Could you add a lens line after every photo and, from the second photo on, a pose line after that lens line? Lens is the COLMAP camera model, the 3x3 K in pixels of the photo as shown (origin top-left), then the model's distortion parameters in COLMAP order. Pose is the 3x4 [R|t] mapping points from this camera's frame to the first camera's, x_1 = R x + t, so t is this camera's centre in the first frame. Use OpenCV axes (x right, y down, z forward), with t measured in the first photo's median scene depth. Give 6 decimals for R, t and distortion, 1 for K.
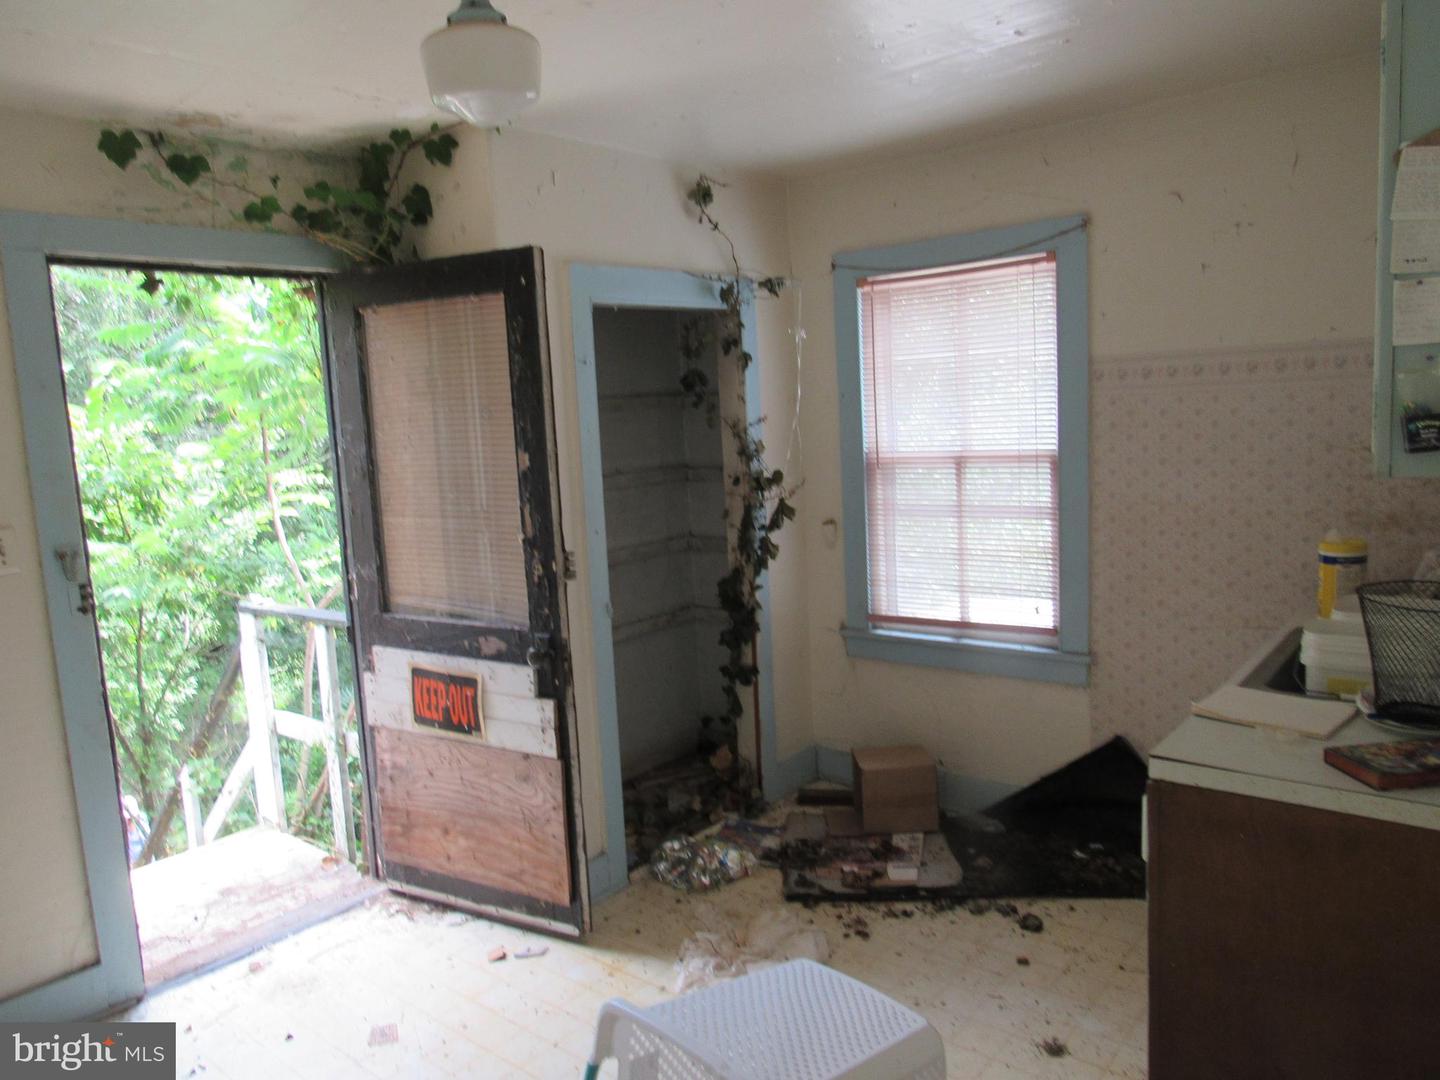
lens RADIAL K [[1039.0, 0, 713.8], [0, 1039.0, 542.0], [0, 0, 1]] dist [-0.023813, 0.010330]
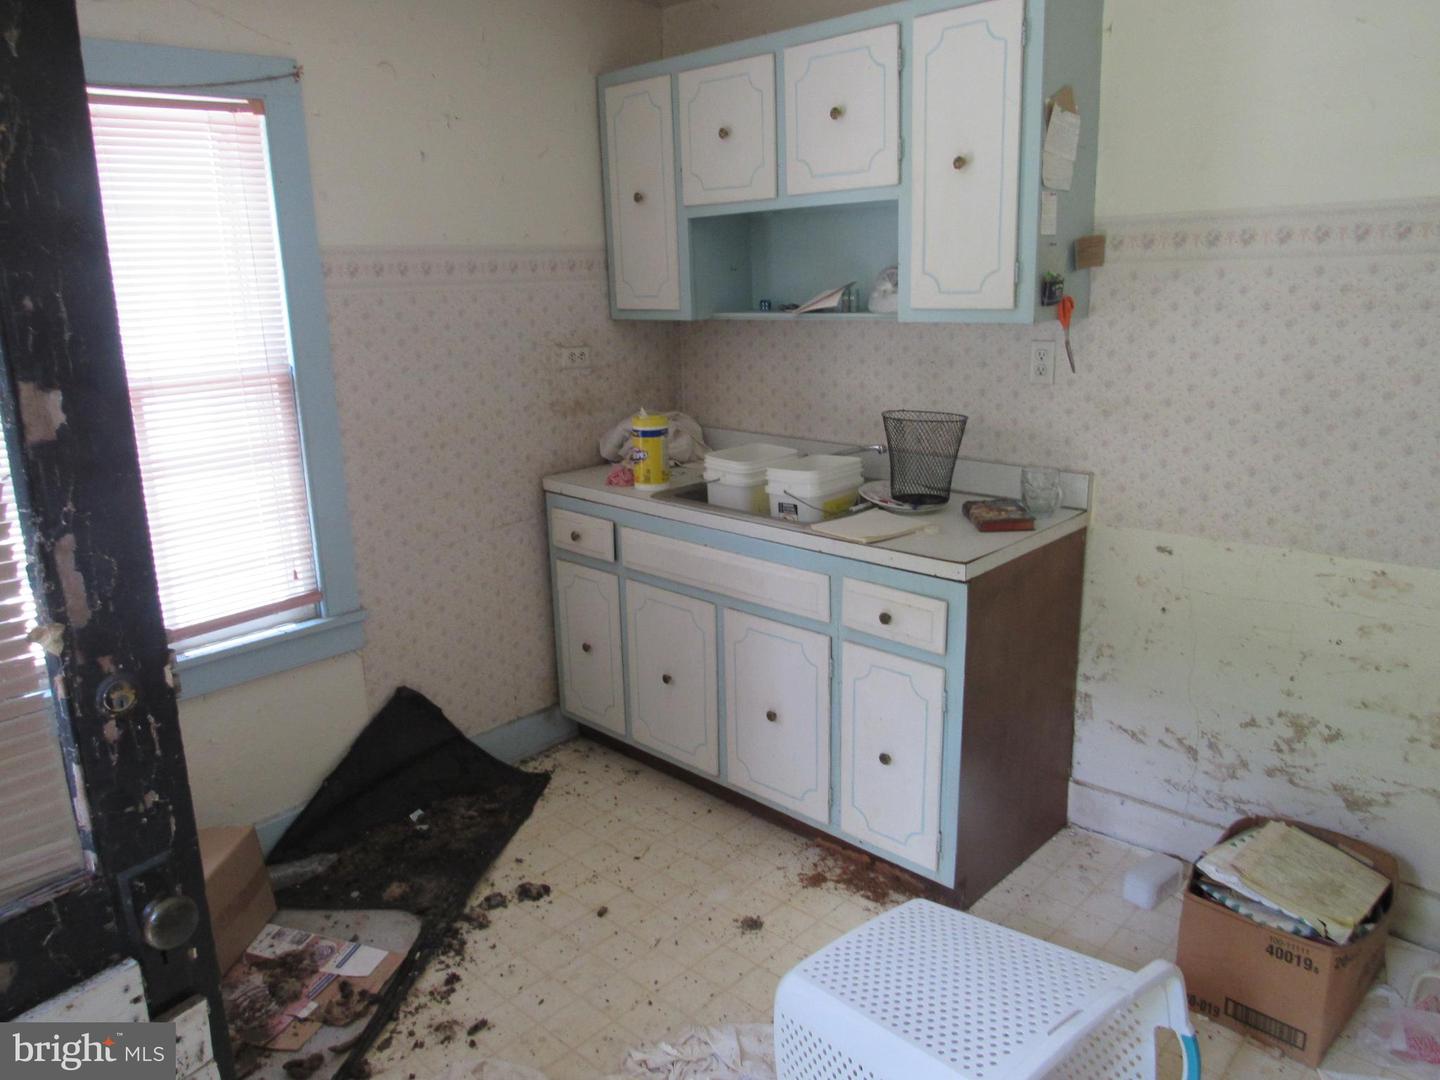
lens RADIAL K [[1039.0, 0, 713.8], [0, 1039.0, 542.0], [0, 0, 1]] dist [-0.023813, 0.010330]
pose [[0.065178, -0.191914, 0.979245, -0.465335], [0.165759, 0.969780, 0.179026, -0.050487], [-0.984010, 0.150650, 0.095019, 0.679901]]
